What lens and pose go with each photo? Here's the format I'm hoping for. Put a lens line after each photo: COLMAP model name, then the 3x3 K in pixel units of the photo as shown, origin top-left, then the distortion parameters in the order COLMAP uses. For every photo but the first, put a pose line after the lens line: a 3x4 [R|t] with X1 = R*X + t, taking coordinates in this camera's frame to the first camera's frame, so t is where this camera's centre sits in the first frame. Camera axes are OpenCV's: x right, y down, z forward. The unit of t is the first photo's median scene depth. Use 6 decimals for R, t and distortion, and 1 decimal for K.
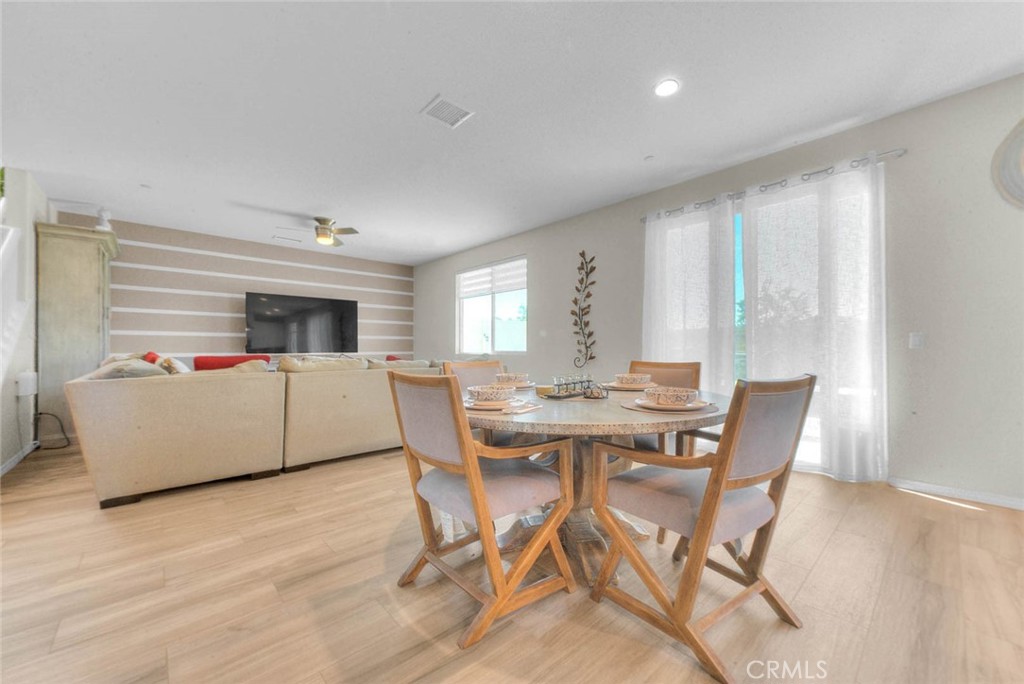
lens RADIAL K [[368.6, 0, 519.2], [0, 368.6, 346.1], [0, 0, 1]] dist [-0.000191, -0.000070]
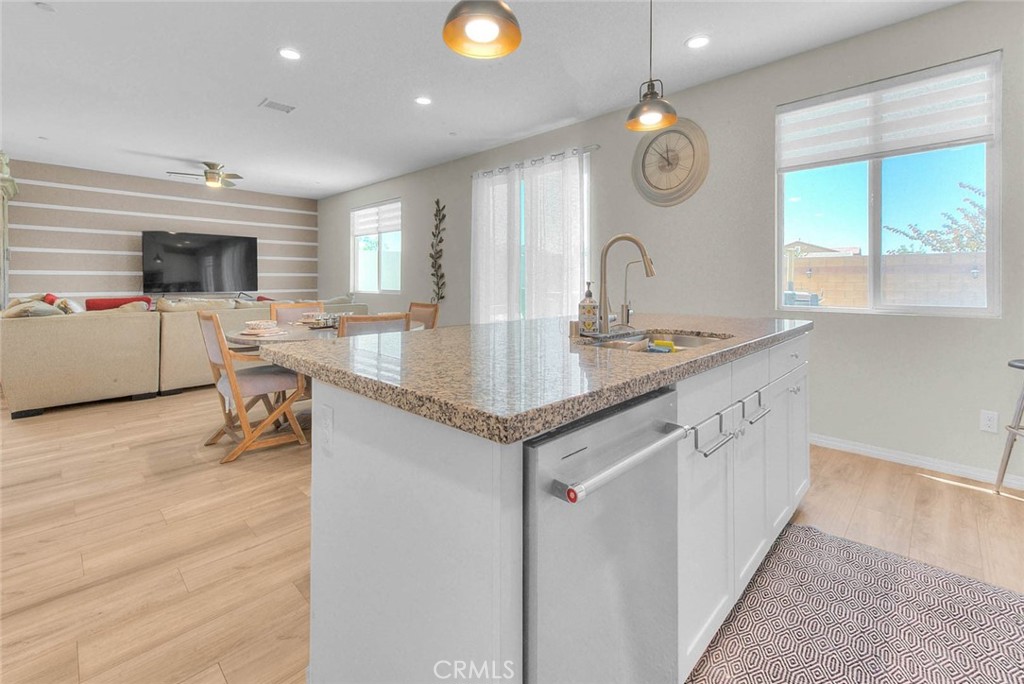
lens RADIAL K [[506.3, 0, 530.7], [0, 506.3, 273.4], [0, 0, 1]] dist [0.002762, 0.000690]
pose [[0.999725, -0.005557, -0.022761, 0.479778], [0.005567, 0.999984, 0.000356, -0.037714], [0.022759, -0.000483, 0.999741, -0.490759]]
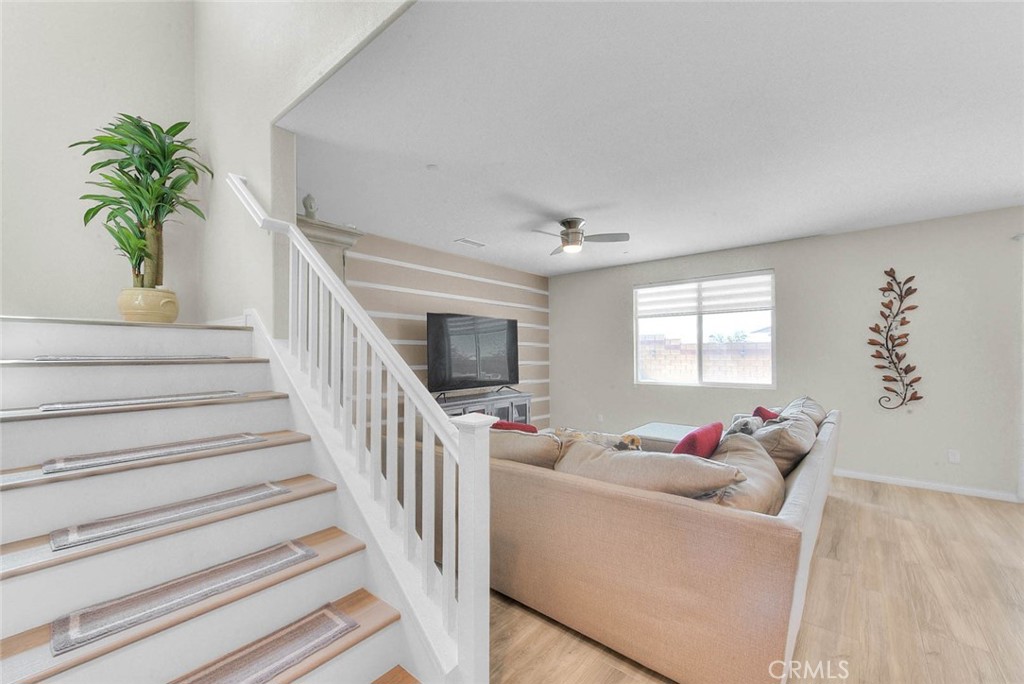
lens RADIAL K [[401.9, 0, 510.2], [0, 401.9, 348.8], [0, 0, 1]] dist [0.019538, -0.000127]
pose [[0.994287, -0.002935, 0.106695, -0.778343], [0.004481, 0.999888, -0.014250, -0.067650], [-0.106642, 0.014647, 0.994190, 0.174262]]
